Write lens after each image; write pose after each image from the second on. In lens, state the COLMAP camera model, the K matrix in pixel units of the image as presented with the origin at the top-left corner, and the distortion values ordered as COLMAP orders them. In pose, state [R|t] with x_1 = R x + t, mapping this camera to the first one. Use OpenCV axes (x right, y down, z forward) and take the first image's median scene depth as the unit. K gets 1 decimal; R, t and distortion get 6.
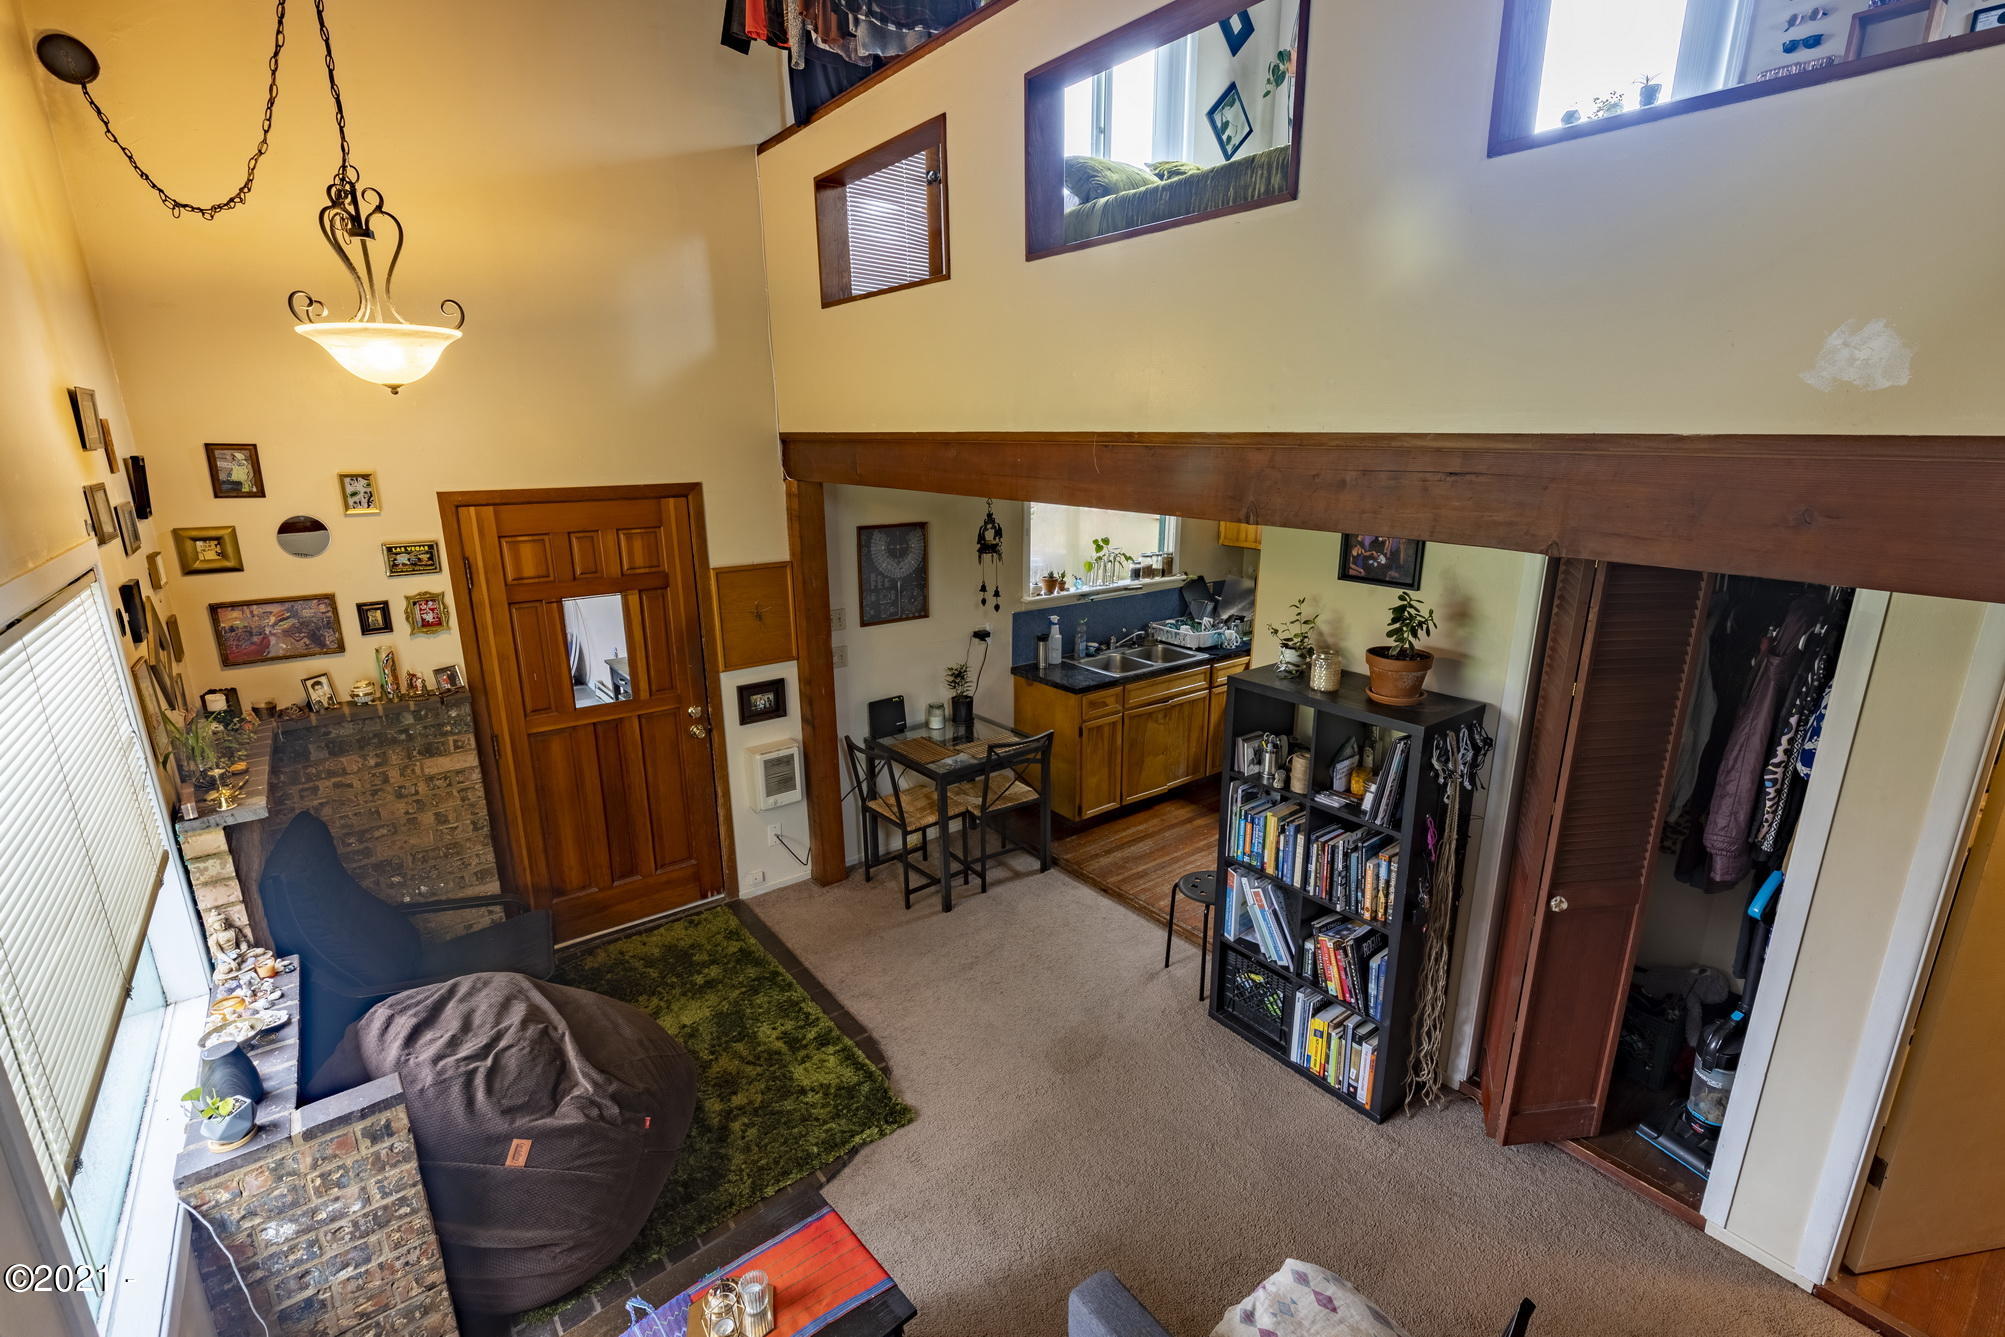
lens RADIAL K [[903.6, 0, 1015.2], [0, 903.6, 680.5], [0, 0, 1]] dist [0.002924, -0.000351]
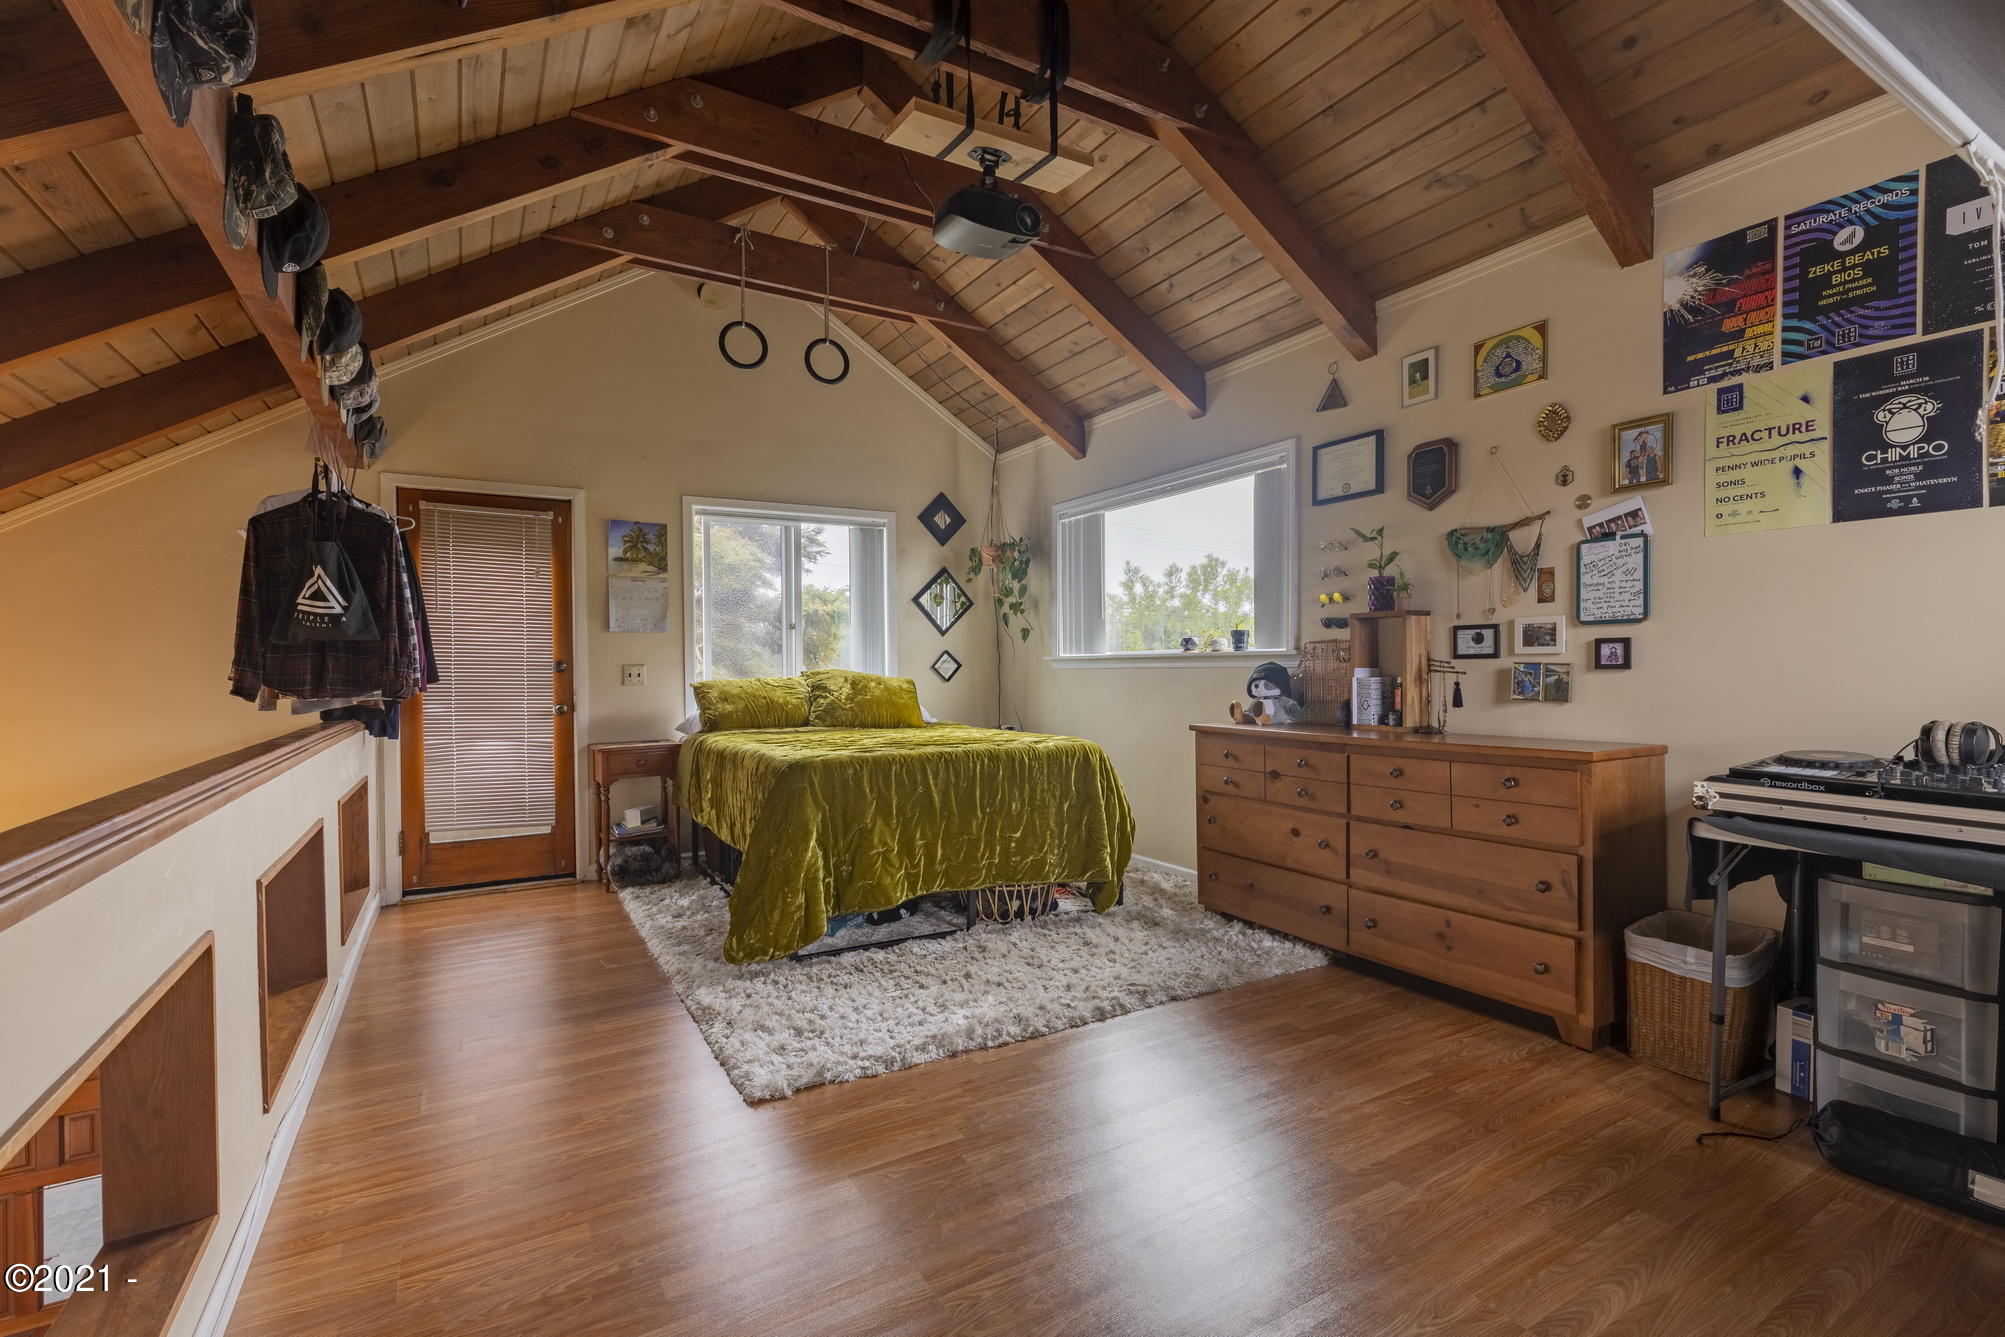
lens RADIAL K [[903.6, 0, 1009.5], [0, 903.6, 669.9], [0, 0, 1]] dist [0.002924, -0.000351]
pose [[0.993868, -0.006566, -0.110375, 0.679164], [-0.023279, 0.963436, -0.266926, -0.419476], [0.108092, 0.267859, 0.957375, 0.052292]]
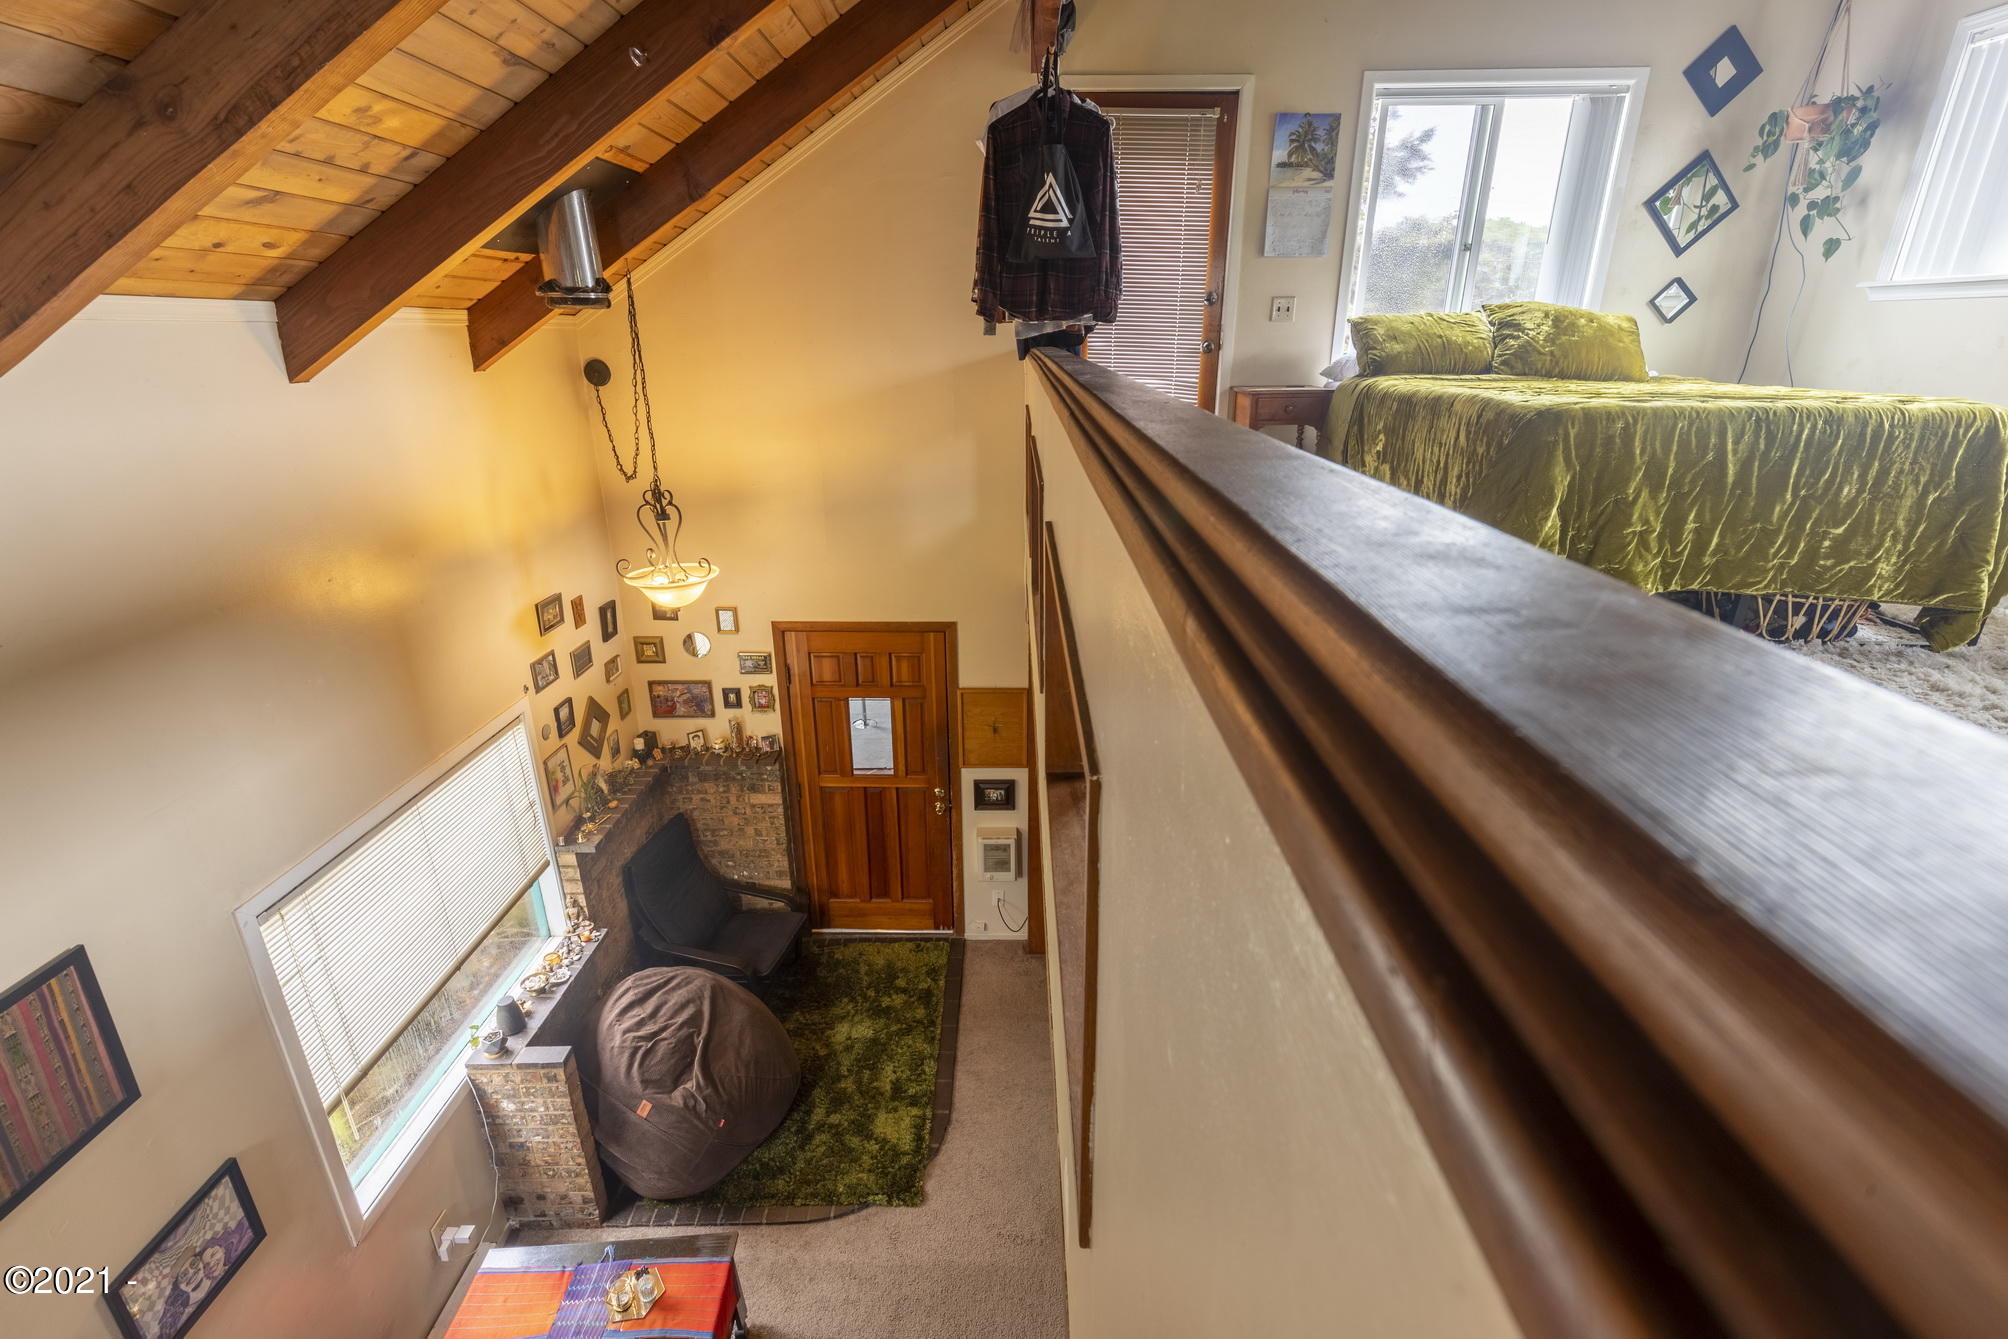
lens RADIAL K [[904.9, 0, 1014.6], [0, 904.9, 677.0], [0, 0, 1]] dist [0.002924, -0.000351]
pose [[0.790621, 0.221480, -0.570846, 0.491941], [-0.167323, 0.974953, 0.146526, -0.390861], [0.589001, -0.020331, 0.807877, 0.069345]]
